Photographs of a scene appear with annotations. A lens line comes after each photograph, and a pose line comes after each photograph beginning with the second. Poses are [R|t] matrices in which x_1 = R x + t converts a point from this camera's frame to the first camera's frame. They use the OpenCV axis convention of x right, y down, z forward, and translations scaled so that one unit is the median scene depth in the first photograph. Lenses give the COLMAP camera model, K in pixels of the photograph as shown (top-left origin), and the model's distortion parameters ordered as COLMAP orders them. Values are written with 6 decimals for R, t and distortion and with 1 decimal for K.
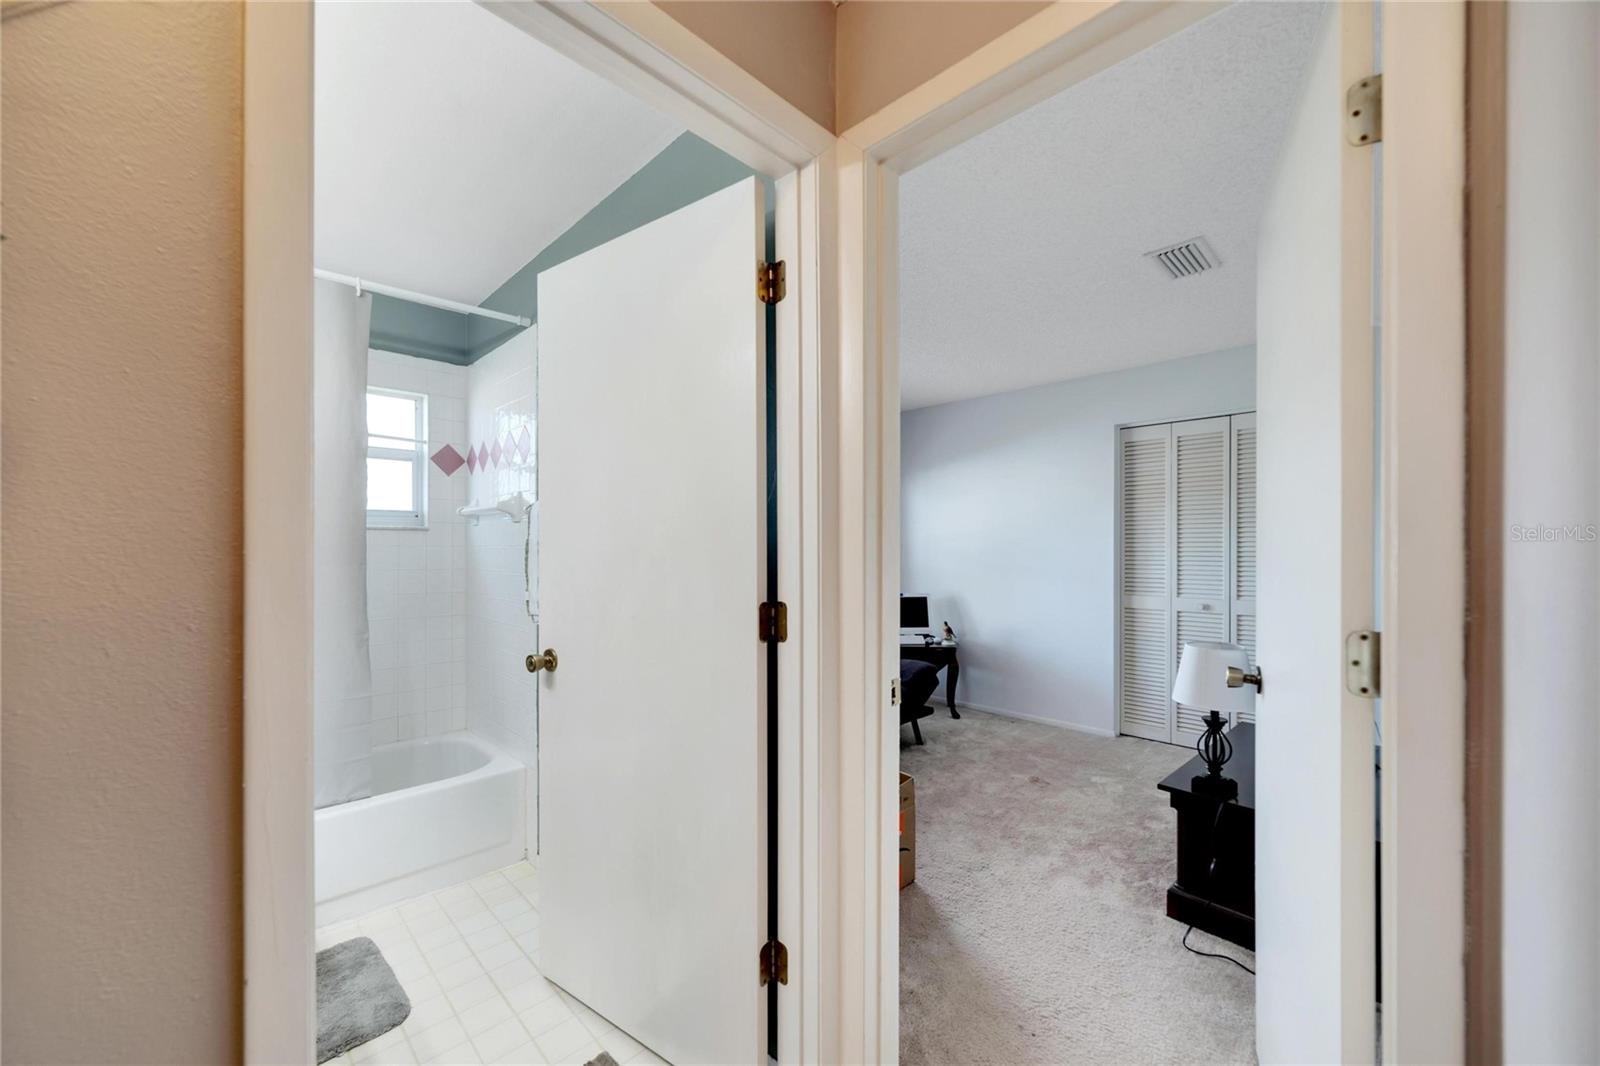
lens RADIAL K [[608.1, 0, 803.0], [0, 608.1, 548.4], [0, 0, 1]] dist [-0.000731, 0.000042]
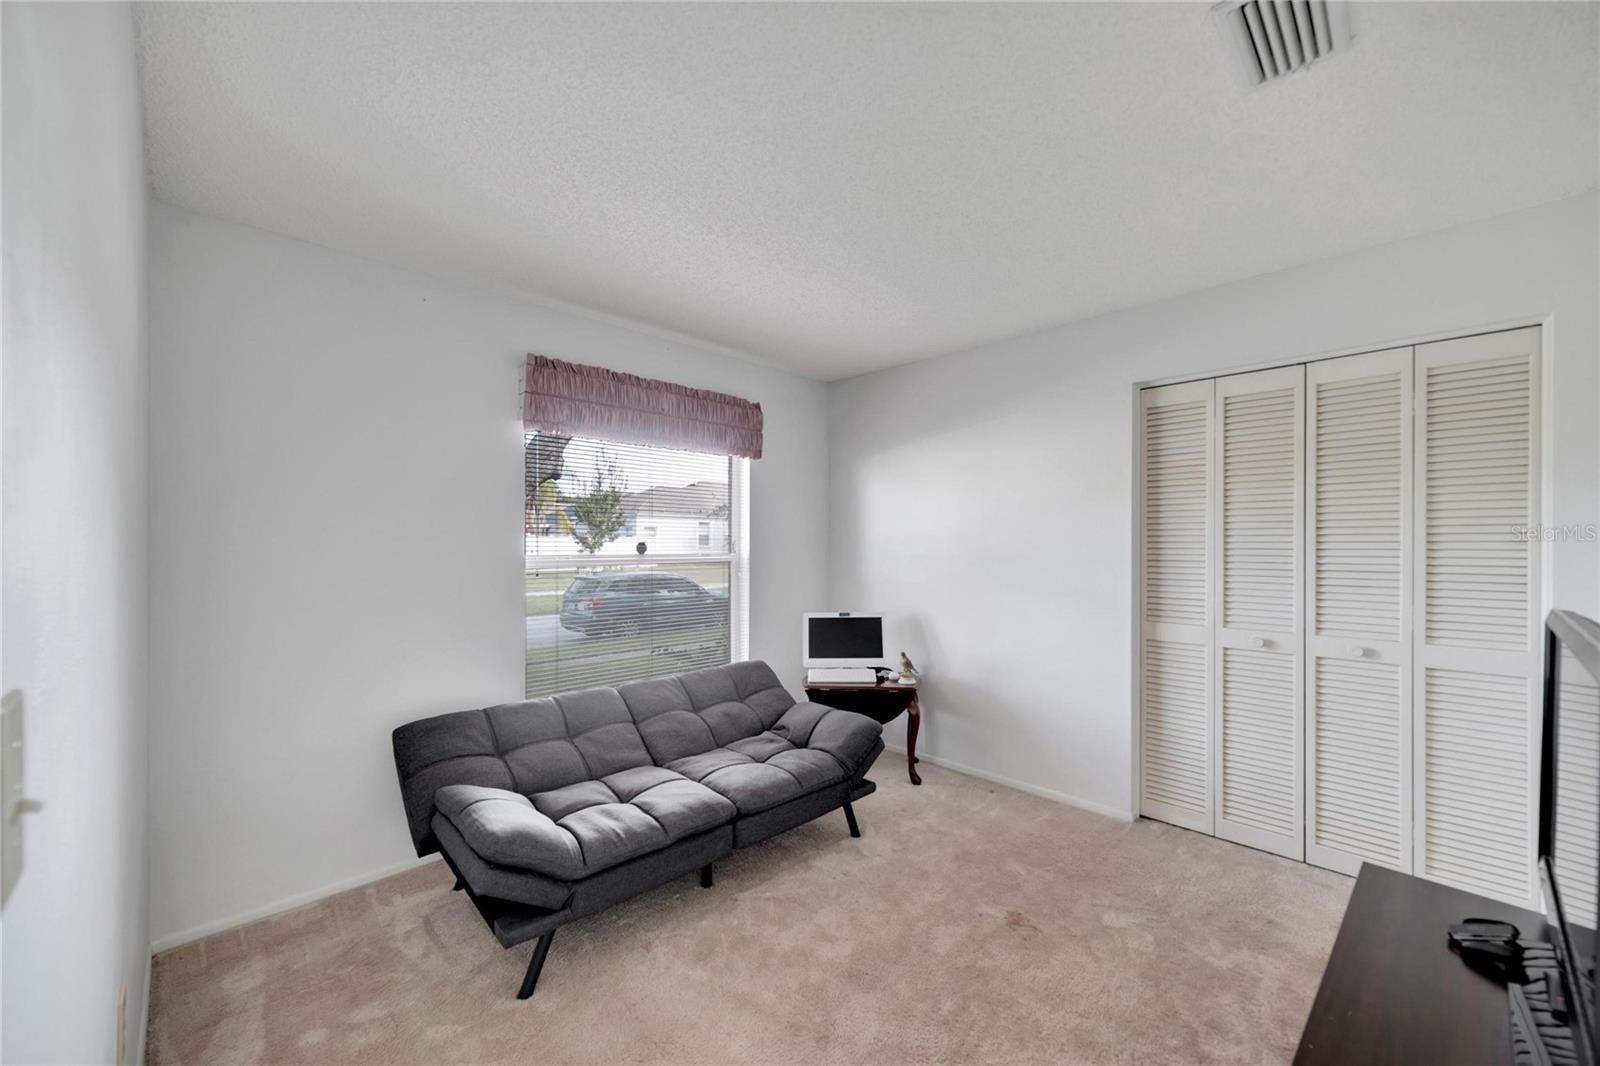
lens RADIAL K [[611.8, 0, 796.9], [0, 611.8, 544.4], [0, 0, 1]] dist [0.000046, 0.000560]
pose [[0.999981, -0.000177, -0.006086, 0.125789], [0.000176, 1.000000, -0.000177, -0.014799], [0.006086, 0.000176, 0.999981, 0.285336]]
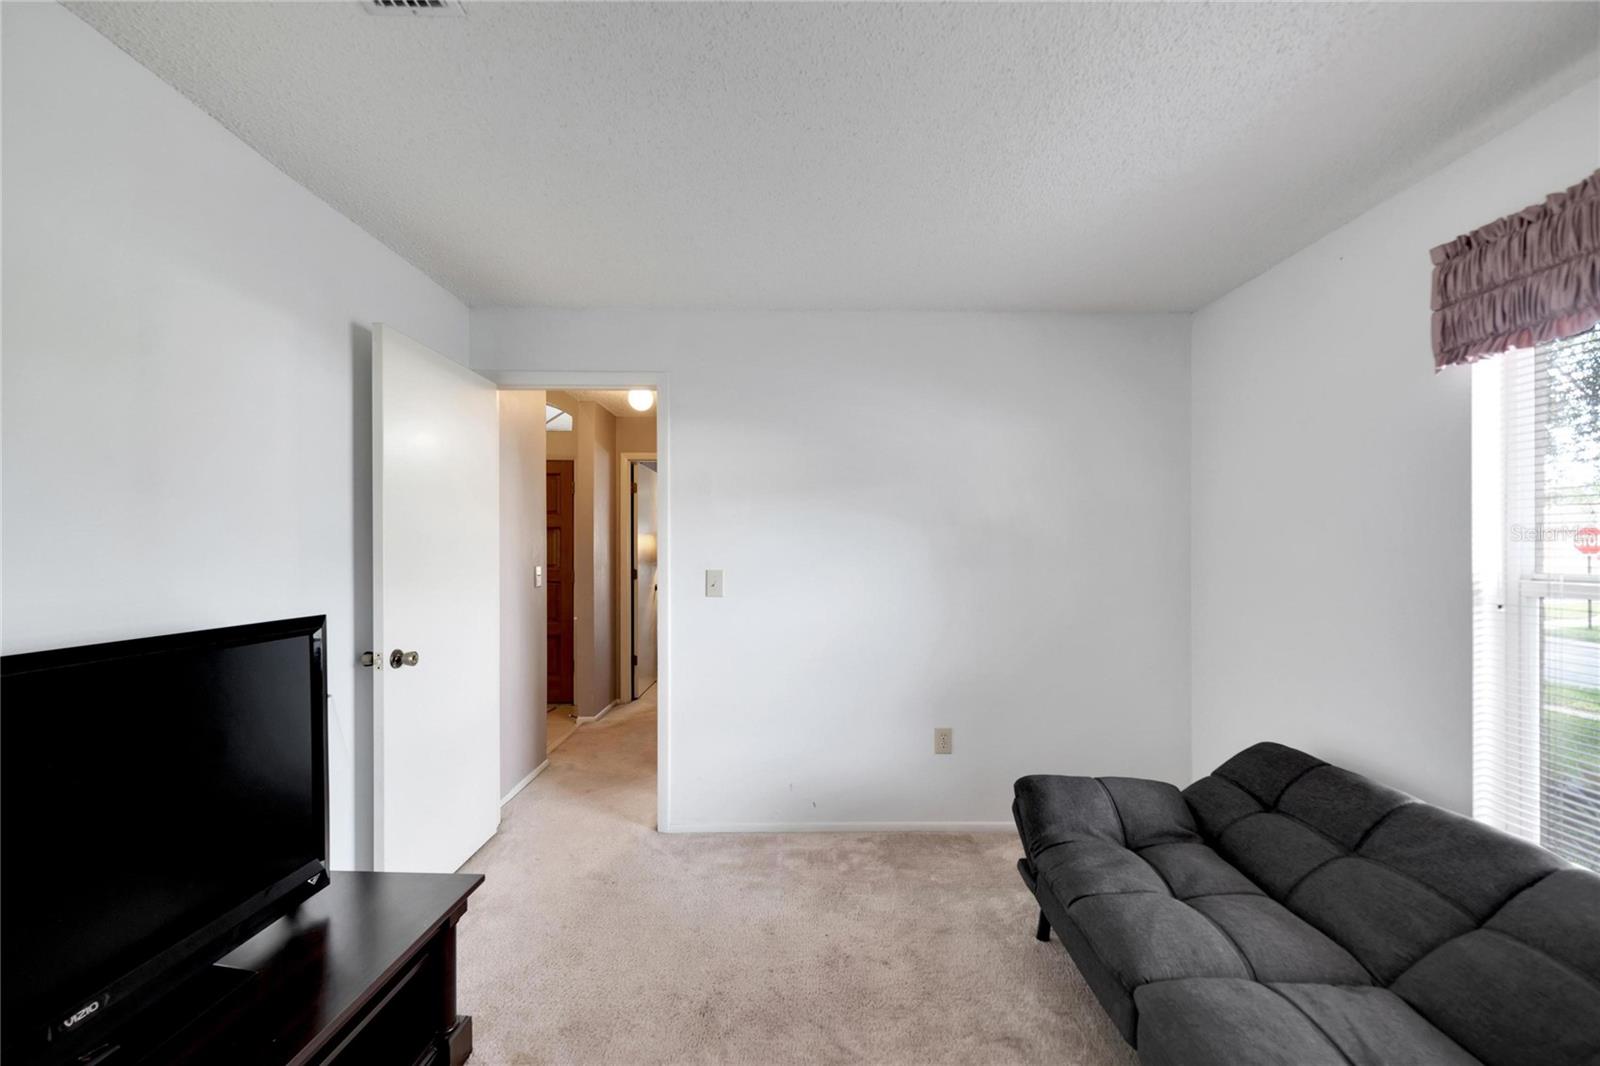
lens RADIAL K [[611.8, 0, 796.9], [0, 611.8, 544.4], [0, 0, 1]] dist [0.000046, 0.000560]
pose [[-0.718061, -0.007804, -0.695936, 0.442795], [-0.002576, 0.999960, -0.008556, -0.016173], [0.695975, -0.004351, -0.718053, 0.954993]]
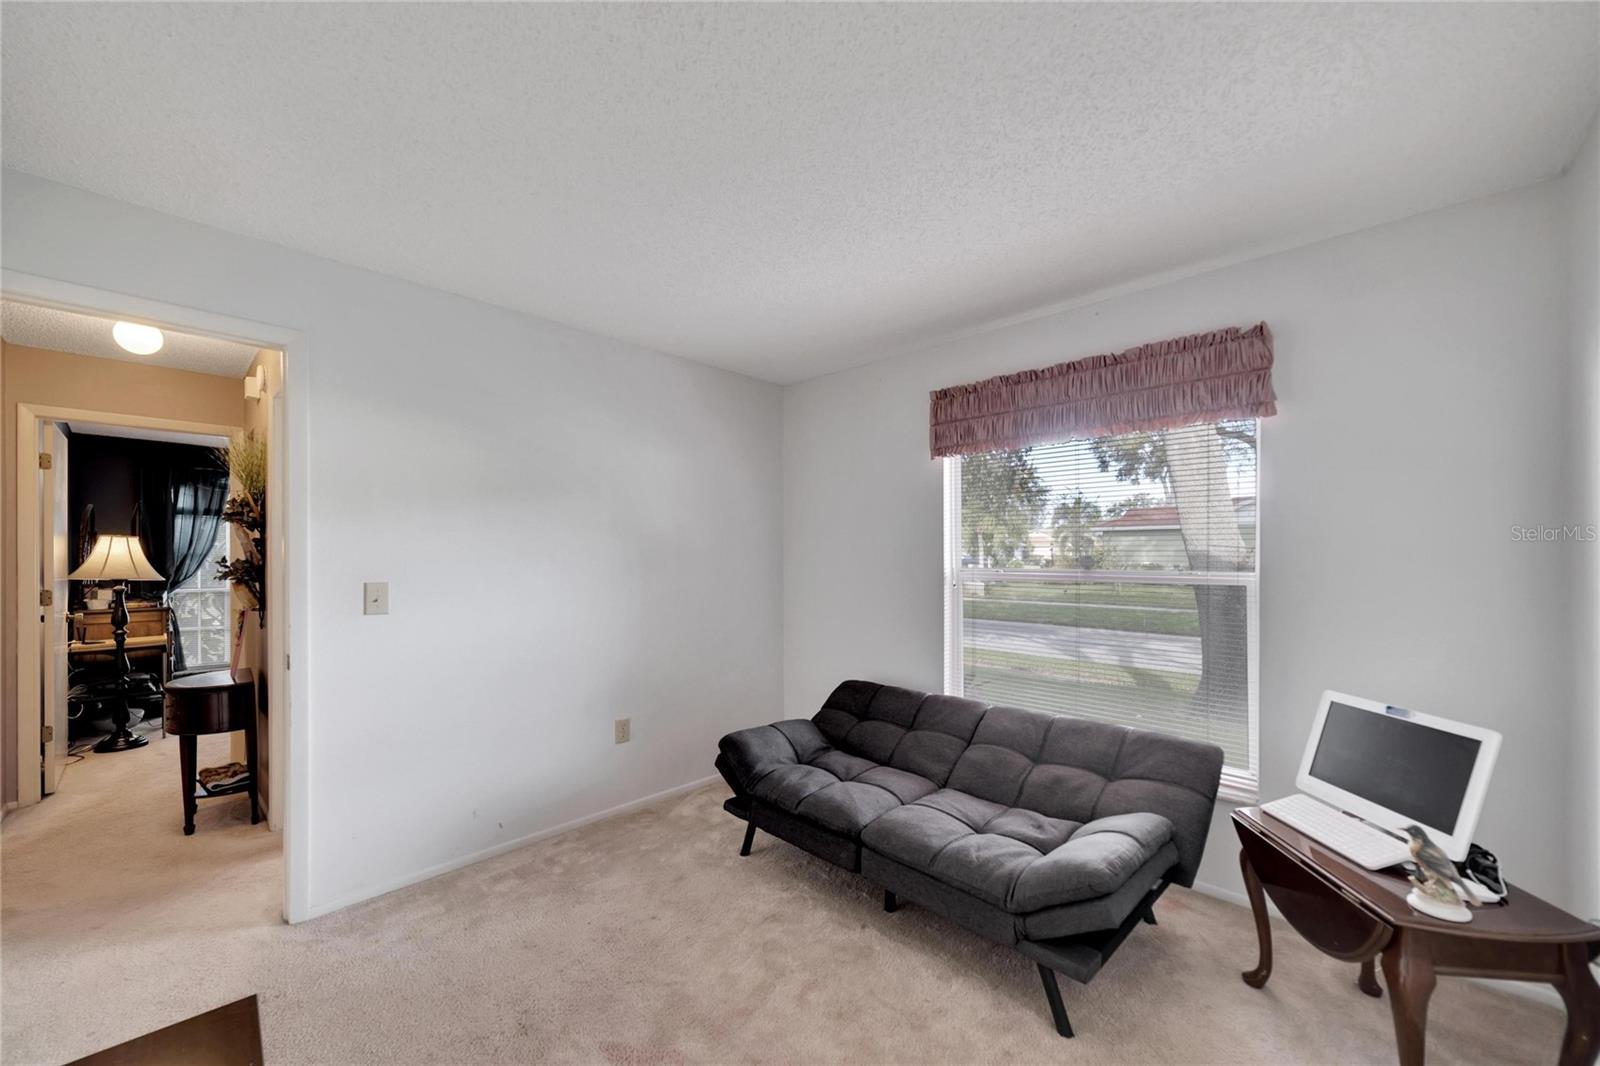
lens RADIAL K [[622.8, 0, 793.4], [0, 622.8, 549.3], [0, 0, 1]] dist [-0.002247, 0.000049]
pose [[-0.001677, -0.012102, -0.999925, 0.619525], [0.001260, 0.999926, -0.012104, -0.016573], [0.999998, -0.001280, -0.001662, 0.784464]]
